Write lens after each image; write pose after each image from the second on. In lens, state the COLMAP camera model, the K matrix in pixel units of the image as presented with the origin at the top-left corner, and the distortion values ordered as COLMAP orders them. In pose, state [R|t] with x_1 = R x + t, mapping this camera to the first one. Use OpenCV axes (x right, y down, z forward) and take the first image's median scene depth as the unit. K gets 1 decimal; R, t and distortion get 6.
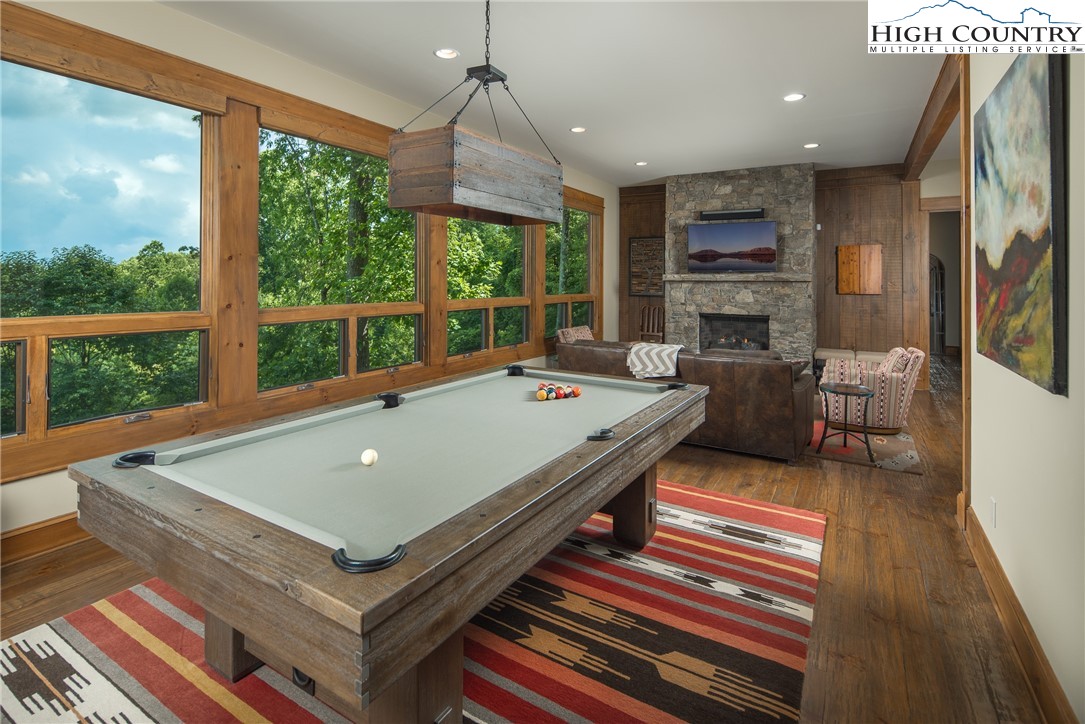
lens RADIAL K [[530.2, 0, 537.4], [0, 530.2, 355.7], [0, 0, 1]] dist [-0.005324, -0.002710]
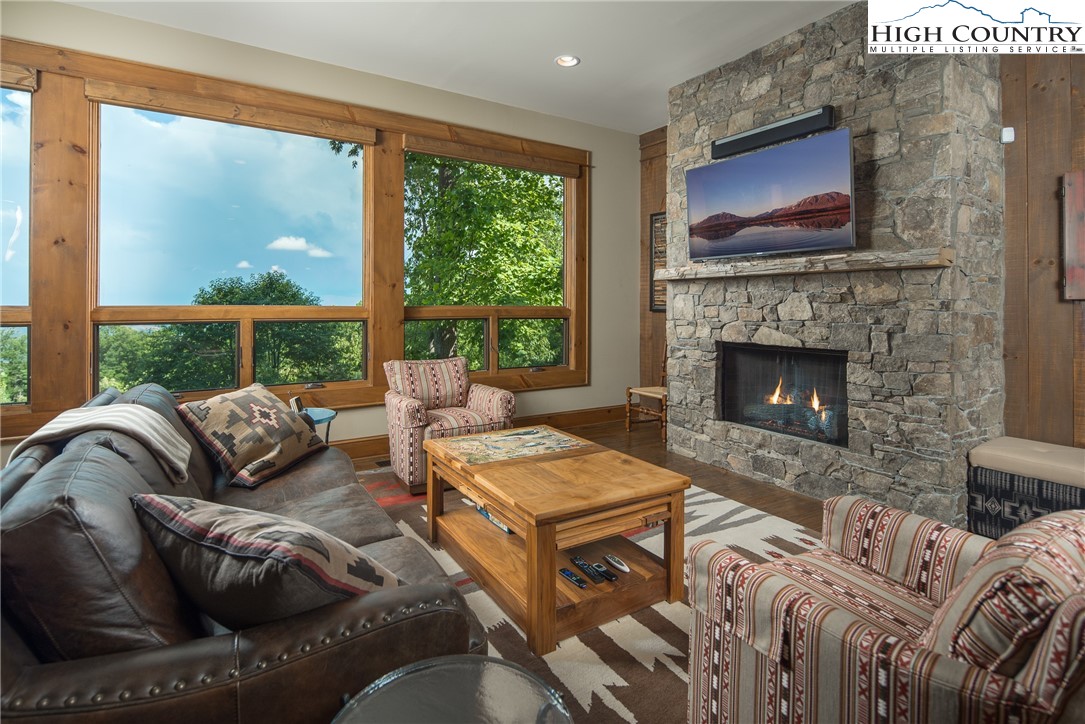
lens RADIAL K [[530.2, 0, 542.0], [0, 530.2, 359.0], [0, 0, 1]] dist [-0.005324, -0.002710]
pose [[0.889548, 0.040884, -0.455008, 0.411897], [-0.060510, 0.997756, -0.028647, -0.041428], [0.452816, 0.053015, 0.890027, 0.500637]]
